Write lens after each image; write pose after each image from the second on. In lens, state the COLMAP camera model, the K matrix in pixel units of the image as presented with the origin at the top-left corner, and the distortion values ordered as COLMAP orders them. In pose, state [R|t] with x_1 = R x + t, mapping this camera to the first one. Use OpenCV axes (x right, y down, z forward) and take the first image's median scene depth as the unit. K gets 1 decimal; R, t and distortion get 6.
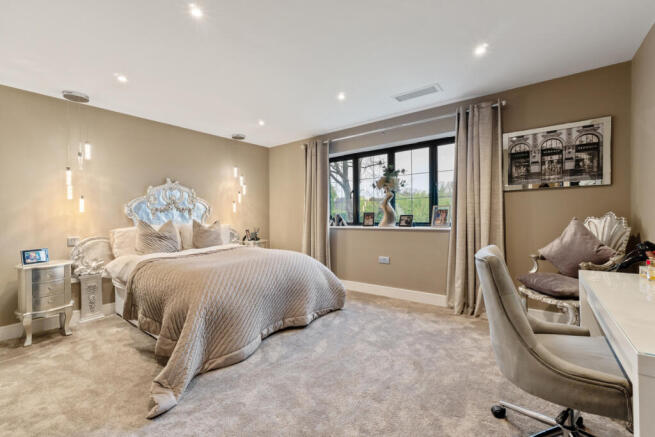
lens RADIAL K [[286.7, 0, 327.4], [0, 286.7, 216.8], [0, 0, 1]] dist [0.017312, 0.000347]
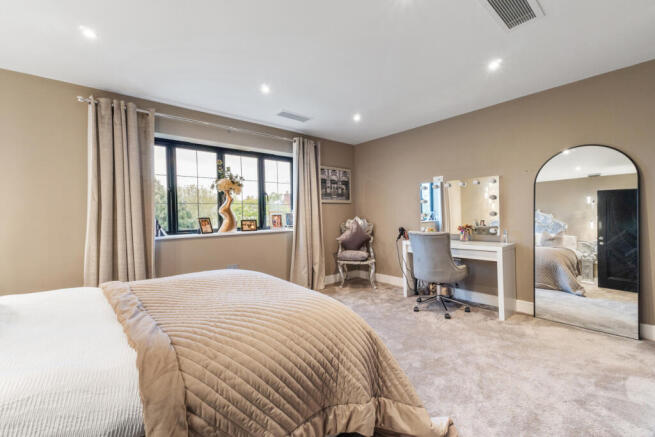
lens RADIAL K [[286.7, 0, 327.9], [0, 286.7, 220.2], [0, 0, 1]] dist [0.017312, 0.000347]
pose [[0.190805, -0.002562, 0.981625, -0.667166], [0.024975, 0.999686, -0.002246, 0.004861], [-0.981310, 0.024945, 0.190809, 0.522926]]
